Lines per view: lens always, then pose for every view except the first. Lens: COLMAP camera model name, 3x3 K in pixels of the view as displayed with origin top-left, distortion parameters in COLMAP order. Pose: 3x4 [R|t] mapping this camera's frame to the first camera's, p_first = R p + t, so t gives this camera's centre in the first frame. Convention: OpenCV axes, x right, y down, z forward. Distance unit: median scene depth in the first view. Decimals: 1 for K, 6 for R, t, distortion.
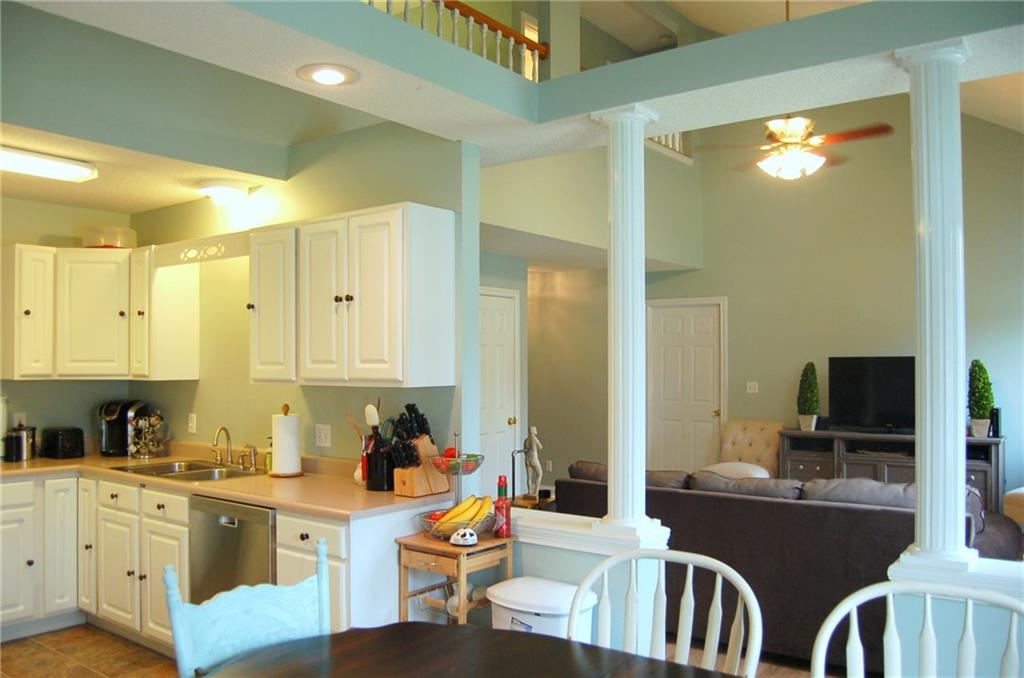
lens RADIAL K [[861.2, 0, 506.7], [0, 861.2, 350.3], [0, 0, 1]] dist [-0.085835, 0.013641]
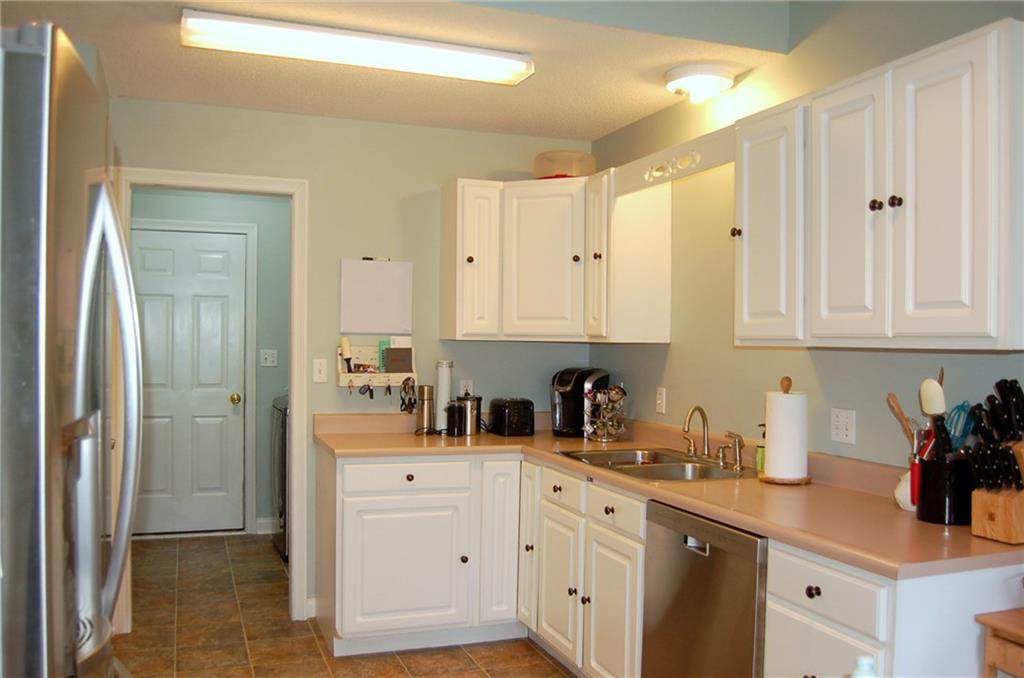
lens RADIAL K [[861.2, 0, 506.7], [0, 861.2, 350.3], [0, 0, 1]] dist [-0.085835, 0.013641]
pose [[0.844874, 0.016564, -0.534708, -0.080698], [-0.006869, 0.999774, 0.020116, 0.028495], [0.534921, -0.013323, 0.844797, 0.296620]]
